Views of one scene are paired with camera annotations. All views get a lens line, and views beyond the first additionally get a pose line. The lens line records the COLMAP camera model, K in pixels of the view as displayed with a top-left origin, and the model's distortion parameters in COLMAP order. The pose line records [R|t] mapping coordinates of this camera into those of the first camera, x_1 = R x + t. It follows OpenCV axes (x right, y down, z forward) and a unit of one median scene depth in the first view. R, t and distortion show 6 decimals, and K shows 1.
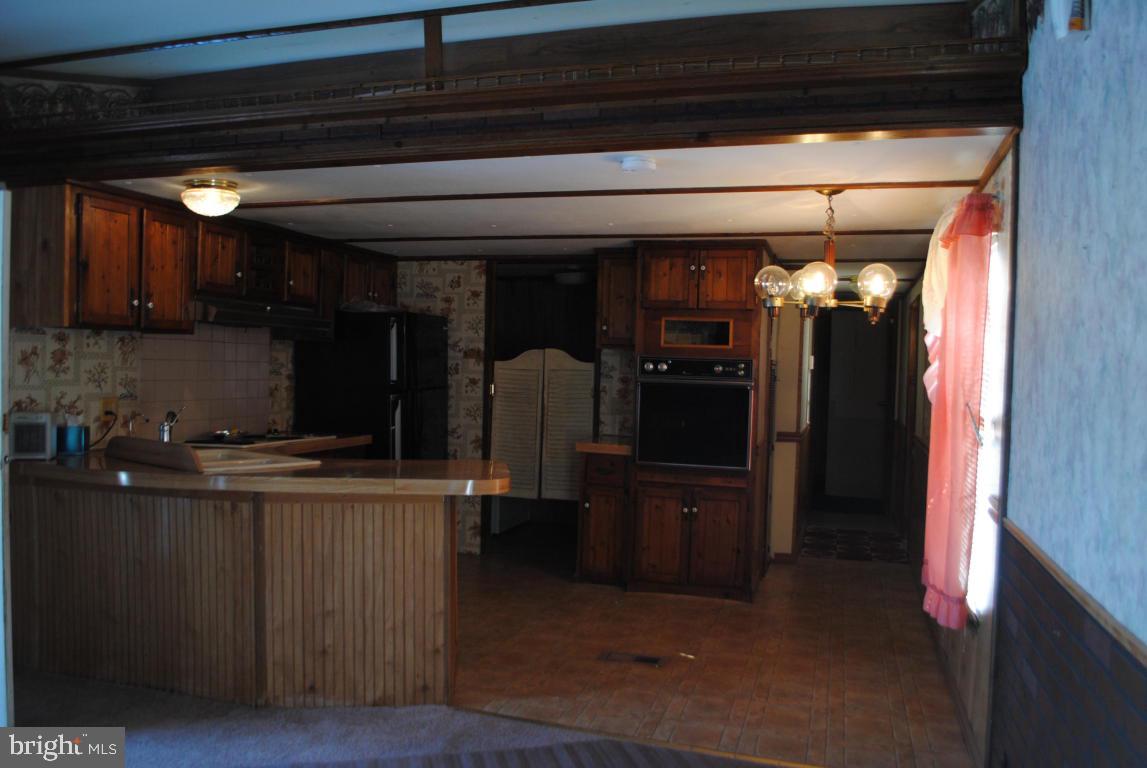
lens RADIAL K [[906.9, 0, 591.7], [0, 906.9, 392.2], [0, 0, 1]] dist [-0.084066, 0.011042]
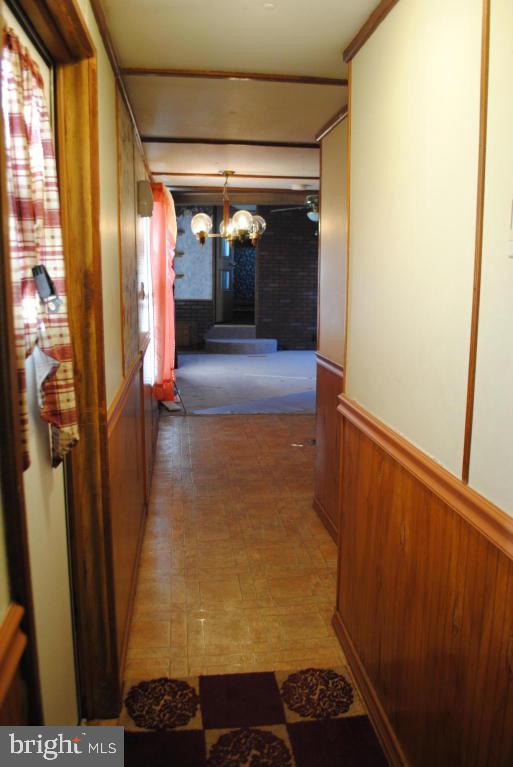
lens RADIAL K [[606.4, 0, 256.5], [0, 606.4, 383.5], [0, 0, 1]] dist [-0.084066, 0.011042]
pose [[-0.911243, 0.045218, -0.409379, 0.668002], [-0.036976, 0.980960, 0.190658, -0.031339], [0.410205, 0.188874, -0.892221, 2.001821]]
